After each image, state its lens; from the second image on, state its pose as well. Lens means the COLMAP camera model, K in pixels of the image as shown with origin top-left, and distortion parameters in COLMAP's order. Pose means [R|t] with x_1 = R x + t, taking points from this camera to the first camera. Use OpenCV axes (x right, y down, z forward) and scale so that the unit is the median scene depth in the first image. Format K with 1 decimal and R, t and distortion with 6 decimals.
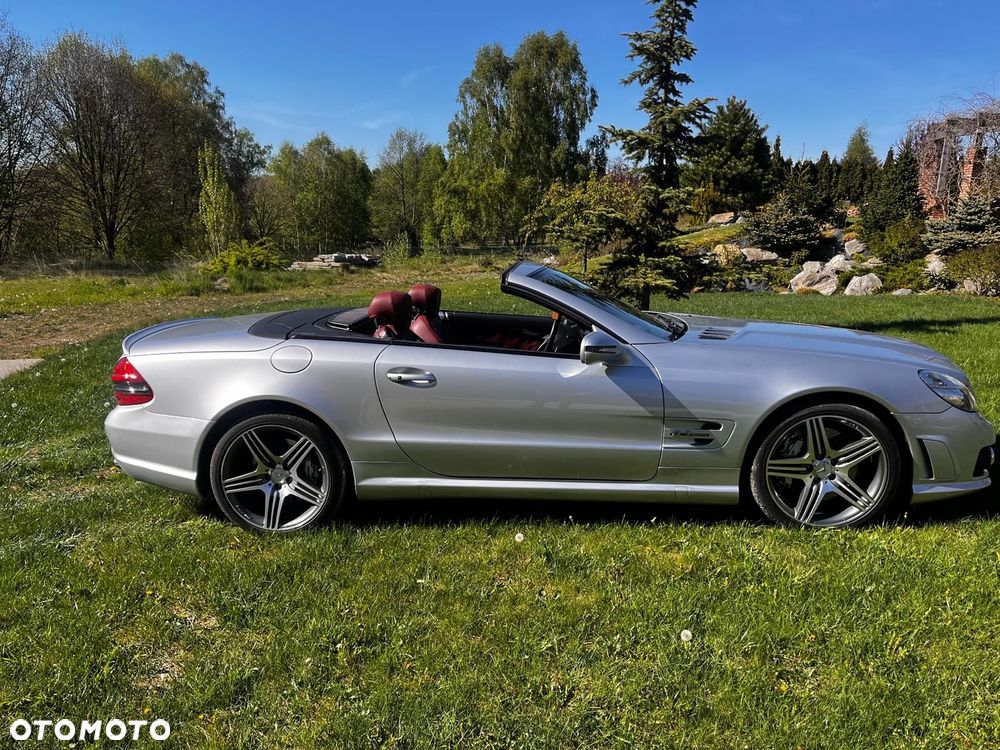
lens RADIAL K [[772.4, 0, 502.3], [0, 772.4, 365.5], [0, 0, 1]] dist [0.073676, -0.085979]
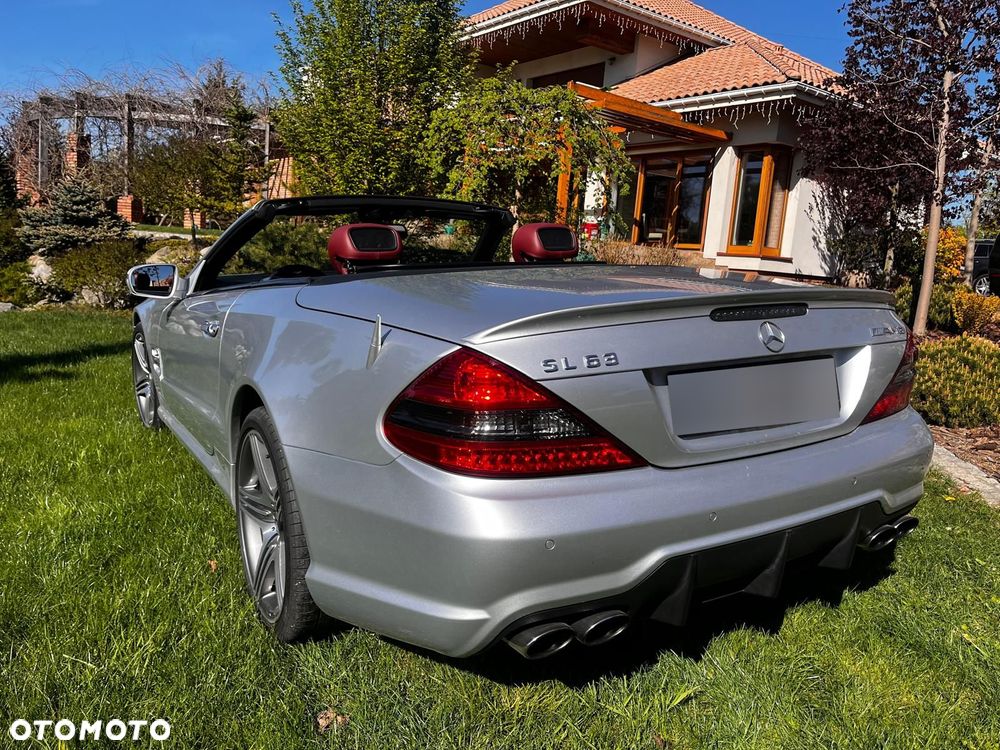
lens RADIAL K [[772.4, 0, 513.5], [0, 772.4, 373.1], [0, 0, 1]] dist [0.073676, -0.085979]
pose [[0.525803, -0.115207, 0.842768, 0.102776], [0.115549, 0.991275, 0.063418, -0.018004], [-0.842721, 0.064036, 0.534528, 0.158763]]
